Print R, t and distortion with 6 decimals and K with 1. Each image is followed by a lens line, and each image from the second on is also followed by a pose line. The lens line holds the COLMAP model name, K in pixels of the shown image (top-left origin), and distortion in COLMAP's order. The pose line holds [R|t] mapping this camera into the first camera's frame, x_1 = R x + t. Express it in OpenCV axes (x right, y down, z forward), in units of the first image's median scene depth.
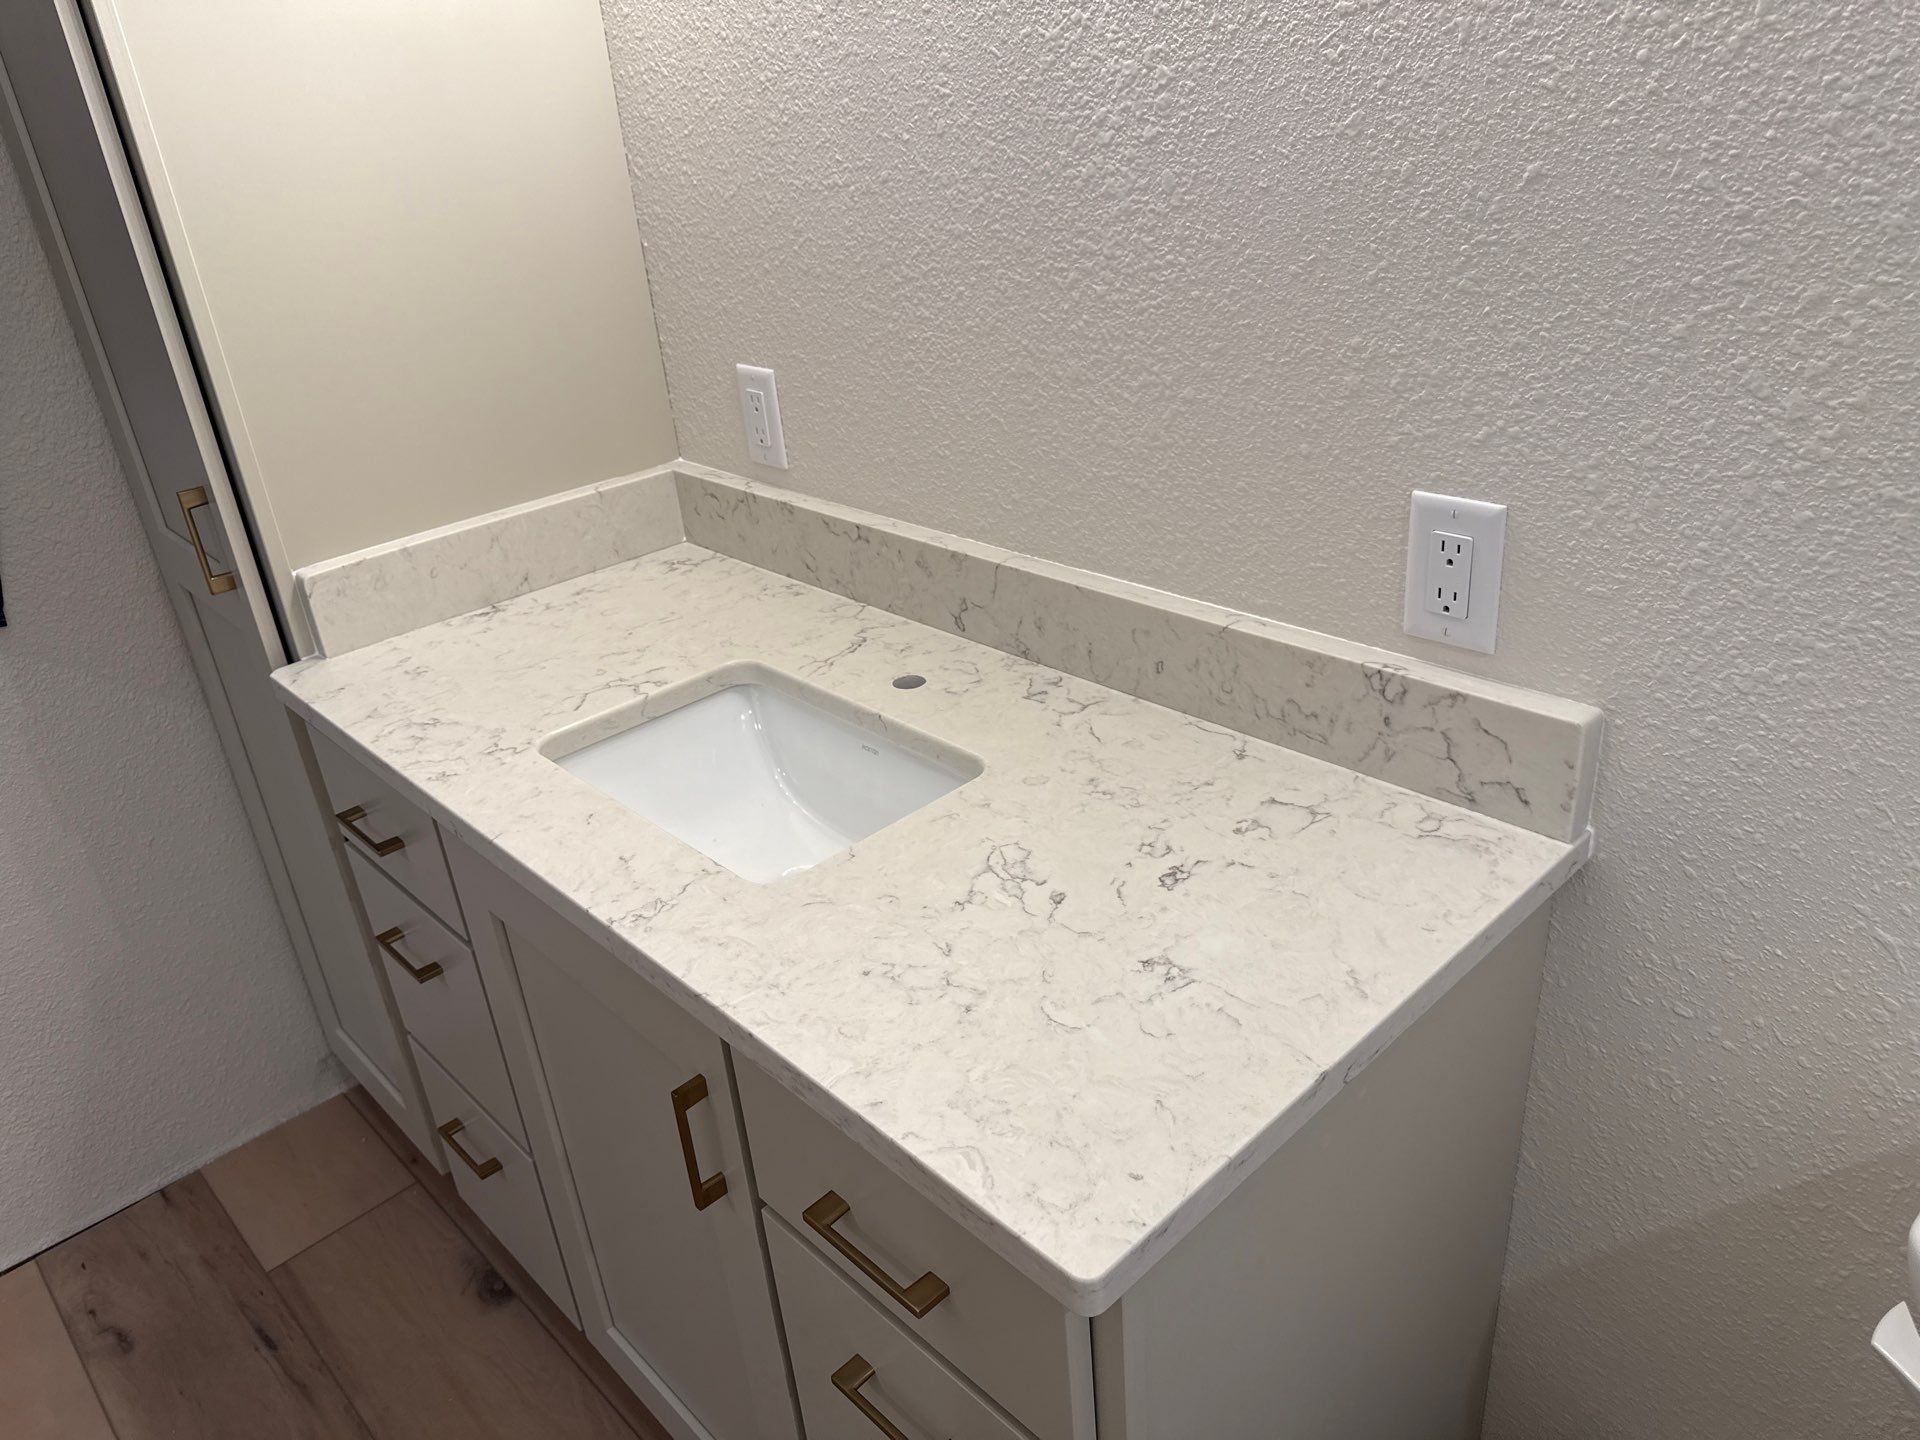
lens RADIAL K [[1342.3, 0, 960.0], [0, 1342.3, 720.0], [0, 0, 1]] dist [0.009956, -0.000290]
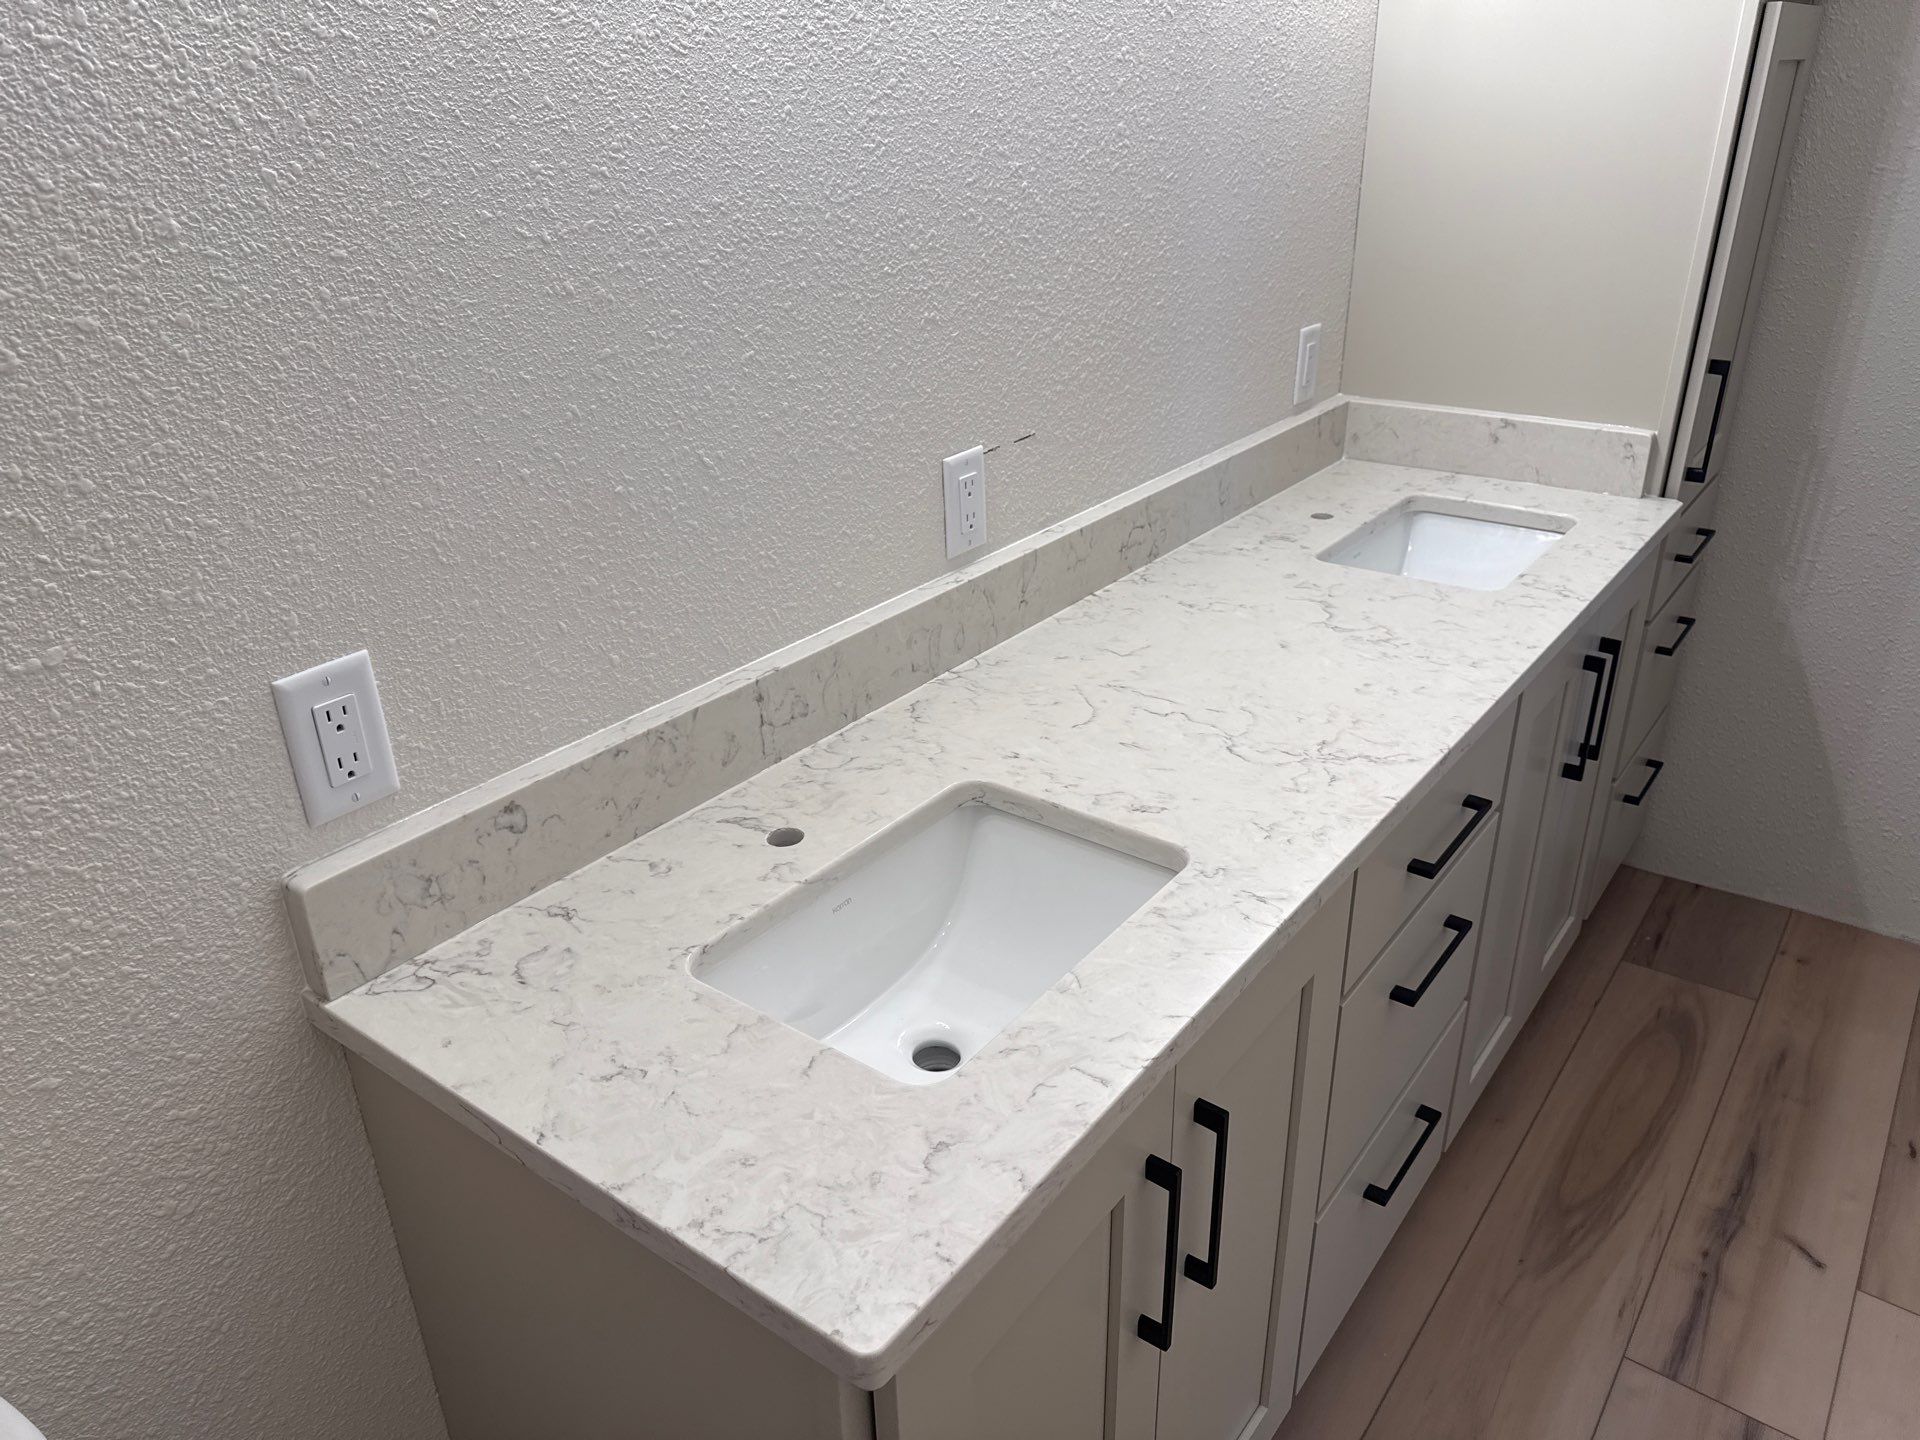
lens RADIAL K [[1342.3, 0, 960.0], [0, 1342.3, 720.0], [0, 0, 1]] dist [0.009956, -0.000290]
pose [[-0.139807, -0.331099, 0.933181, -0.920127], [0.498851, 0.790545, 0.355227, -0.371021], [-0.855337, 0.515181, 0.054646, 0.849946]]
